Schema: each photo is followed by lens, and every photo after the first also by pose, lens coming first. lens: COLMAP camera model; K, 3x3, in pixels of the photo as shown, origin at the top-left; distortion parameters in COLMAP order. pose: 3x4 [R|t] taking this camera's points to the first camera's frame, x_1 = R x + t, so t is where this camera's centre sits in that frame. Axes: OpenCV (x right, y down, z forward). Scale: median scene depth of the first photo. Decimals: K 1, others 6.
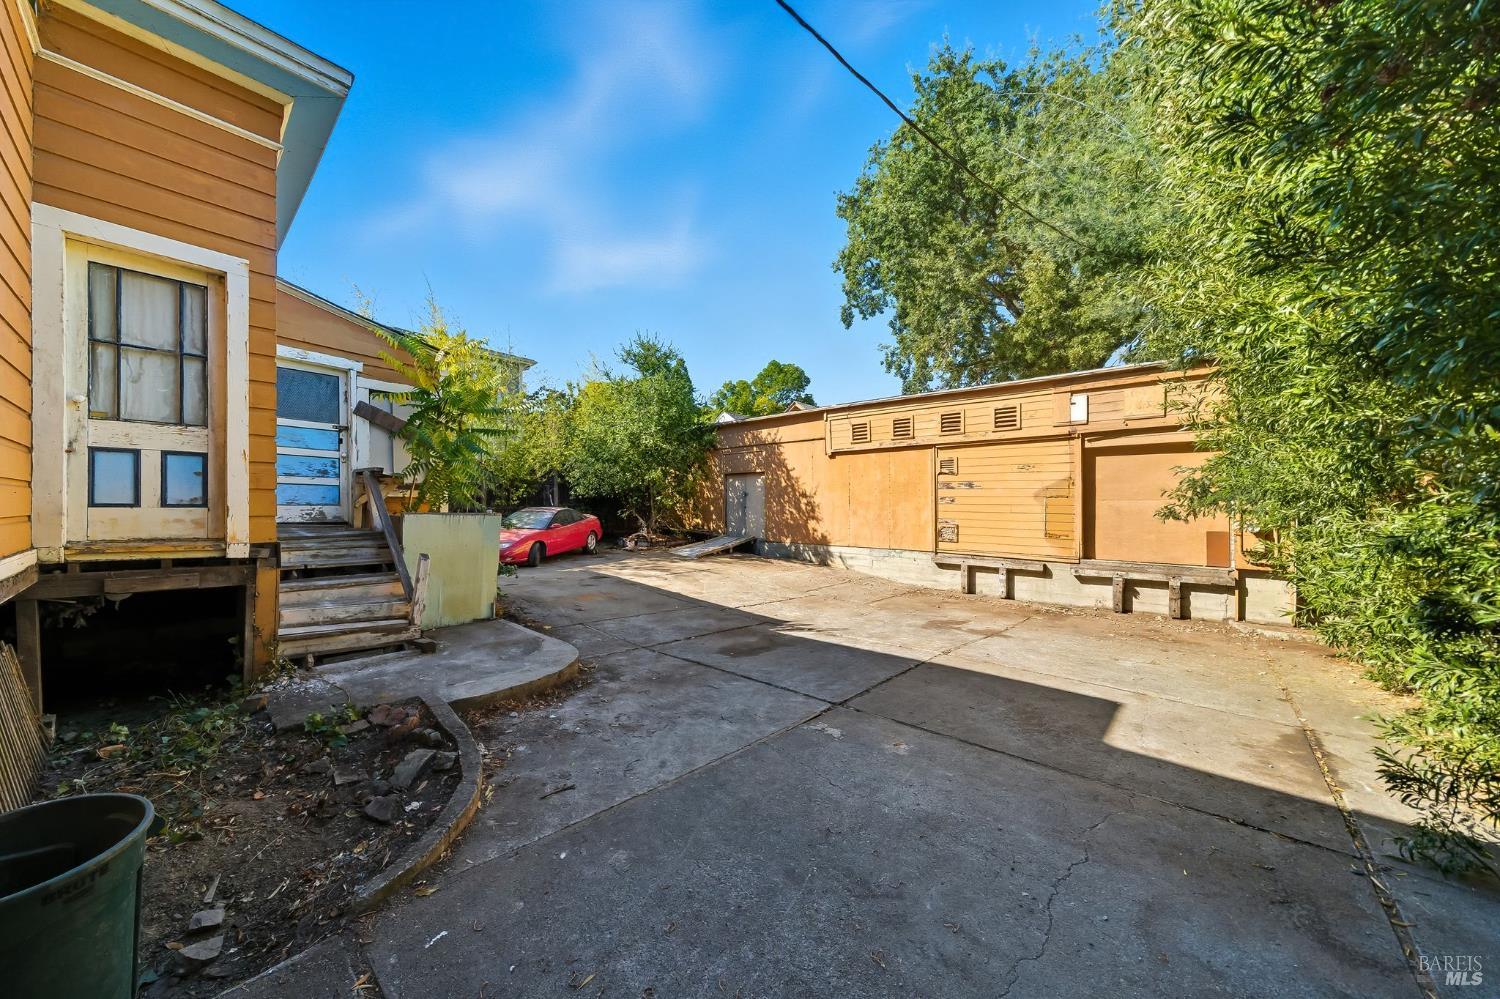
lens RADIAL K [[508.7, 0, 732.0], [0, 508.7, 506.0], [0, 0, 1]] dist [-0.028675, -0.000007]
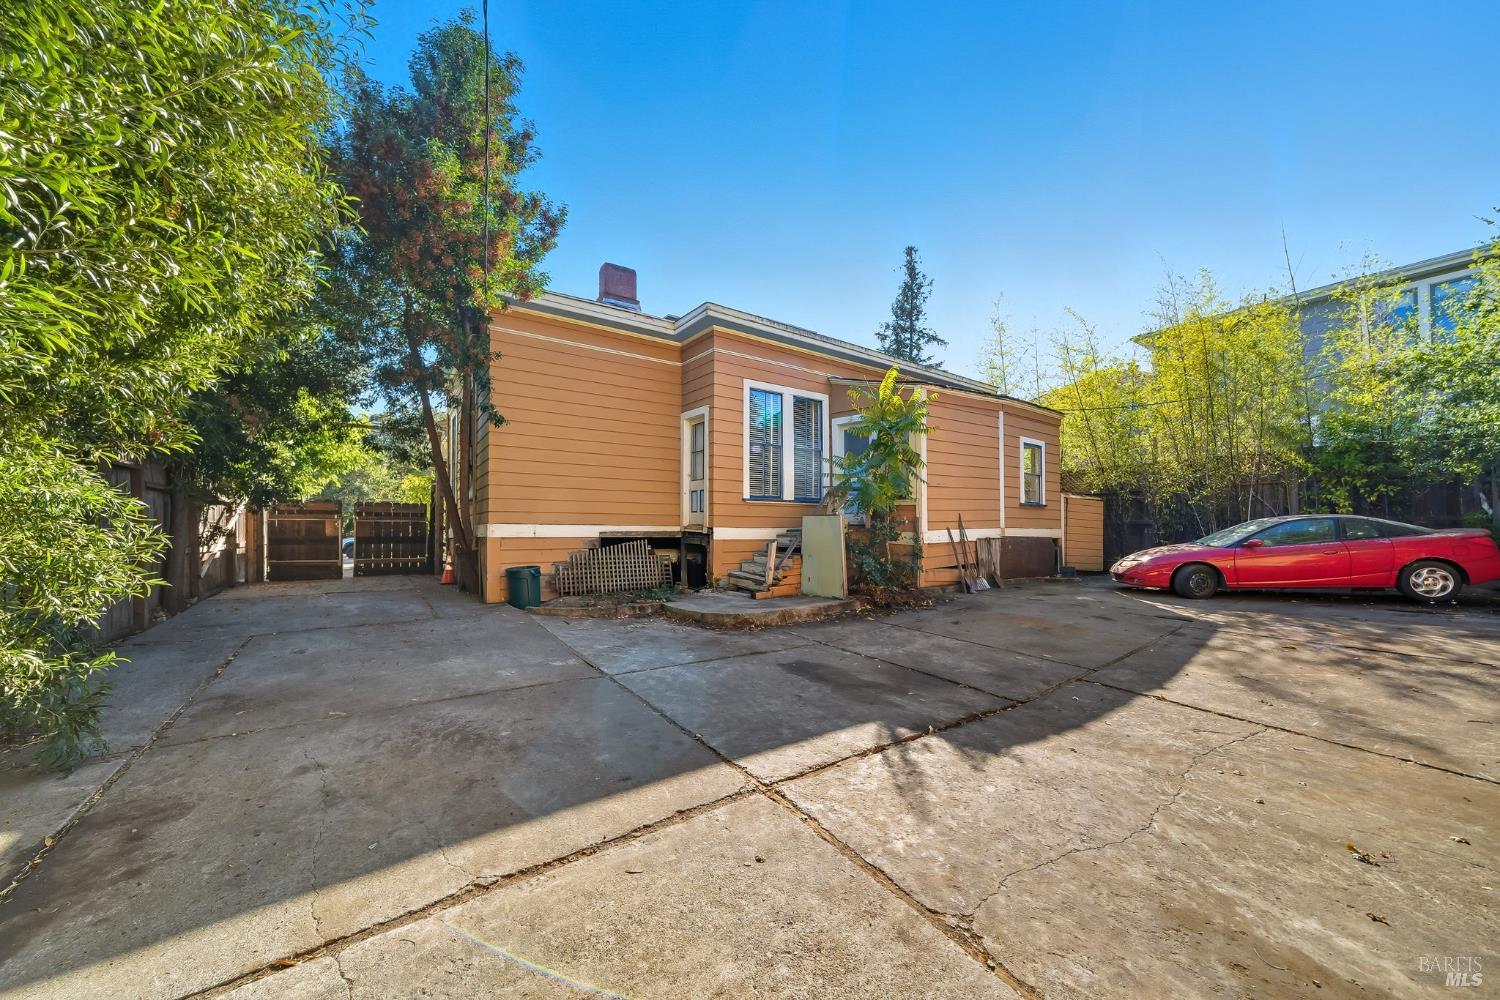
lens RADIAL K [[515.7, 0, 751.8], [0, 515.7, 510.4], [0, 0, 1]] dist [-0.000928, 0.000035]
pose [[-0.186235, -0.028251, -0.982099, 0.509509], [-0.004380, 0.999600, -0.027924, 0.023759], [0.982496, -0.000899, -0.186284, 0.609228]]
